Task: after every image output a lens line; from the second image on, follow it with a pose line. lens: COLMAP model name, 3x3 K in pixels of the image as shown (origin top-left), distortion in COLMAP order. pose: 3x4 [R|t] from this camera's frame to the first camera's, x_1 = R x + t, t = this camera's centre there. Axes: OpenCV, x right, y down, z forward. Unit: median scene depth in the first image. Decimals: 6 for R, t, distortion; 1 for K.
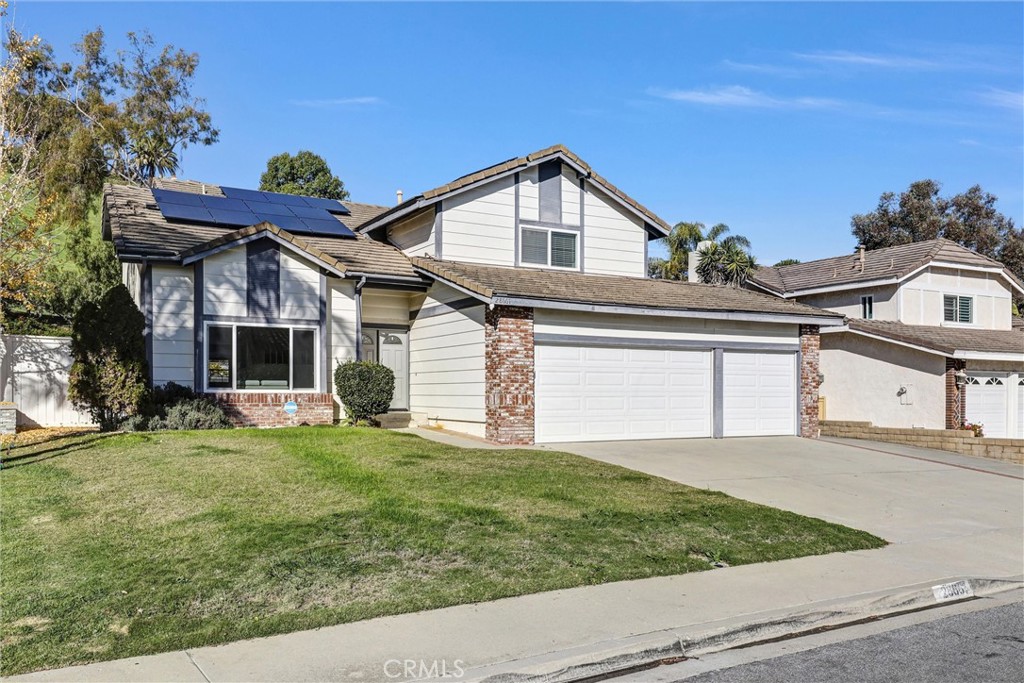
lens RADIAL K [[466.8, 0, 512.0], [0, 466.8, 341.5], [0, 0, 1]] dist [-0.113063, -0.000052]
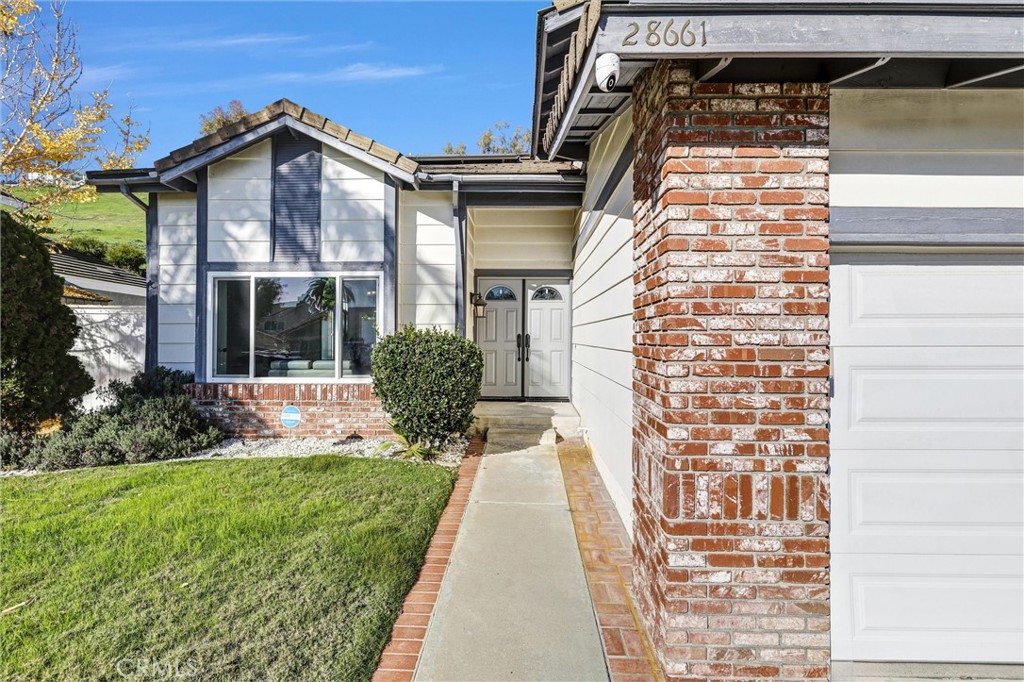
lens RADIAL K [[455.5, 0, 512.0], [0, 455.5, 341.0], [0, 0, 1]] dist [-0.002105, -0.000229]
pose [[0.879450, 0.002444, -0.475985, 0.013122], [0.037180, 0.996579, 0.073812, 0.022008], [0.474537, -0.082611, 0.876351, 0.623296]]
